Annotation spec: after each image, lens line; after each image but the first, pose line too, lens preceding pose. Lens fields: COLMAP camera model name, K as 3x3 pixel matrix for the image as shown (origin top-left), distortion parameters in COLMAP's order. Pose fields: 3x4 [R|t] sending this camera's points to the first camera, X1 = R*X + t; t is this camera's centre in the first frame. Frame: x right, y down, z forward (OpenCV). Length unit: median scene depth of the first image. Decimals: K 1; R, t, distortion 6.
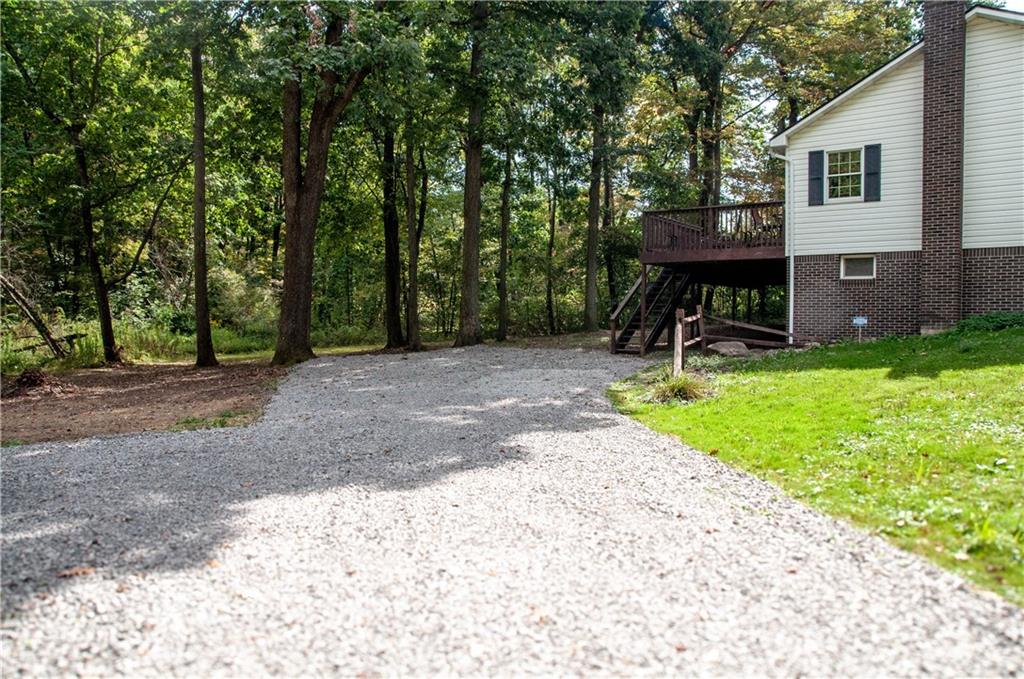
lens RADIAL K [[748.7, 0, 519.6], [0, 748.7, 338.0], [0, 0, 1]] dist [-0.055639, 0.028922]
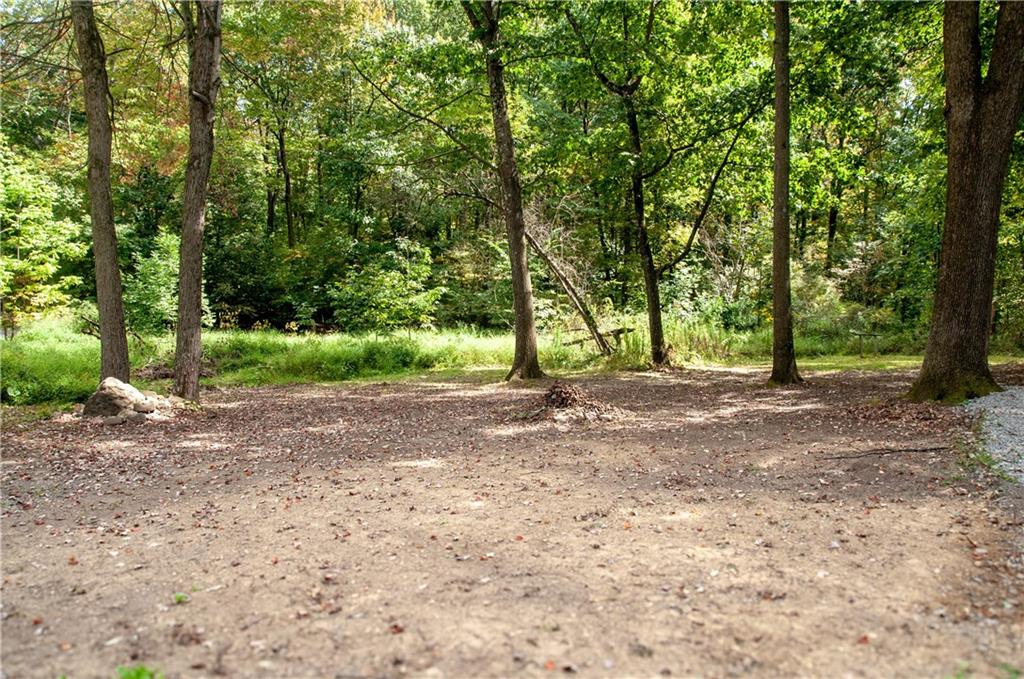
lens RADIAL K [[748.7, 0, 513.0], [0, 748.7, 339.0], [0, 0, 1]] dist [-0.055639, 0.028922]
pose [[0.770015, 0.039587, -0.636797, -0.129260], [-0.034282, 0.999199, 0.020662, -0.006482], [0.637105, 0.005921, 0.770755, 0.219449]]
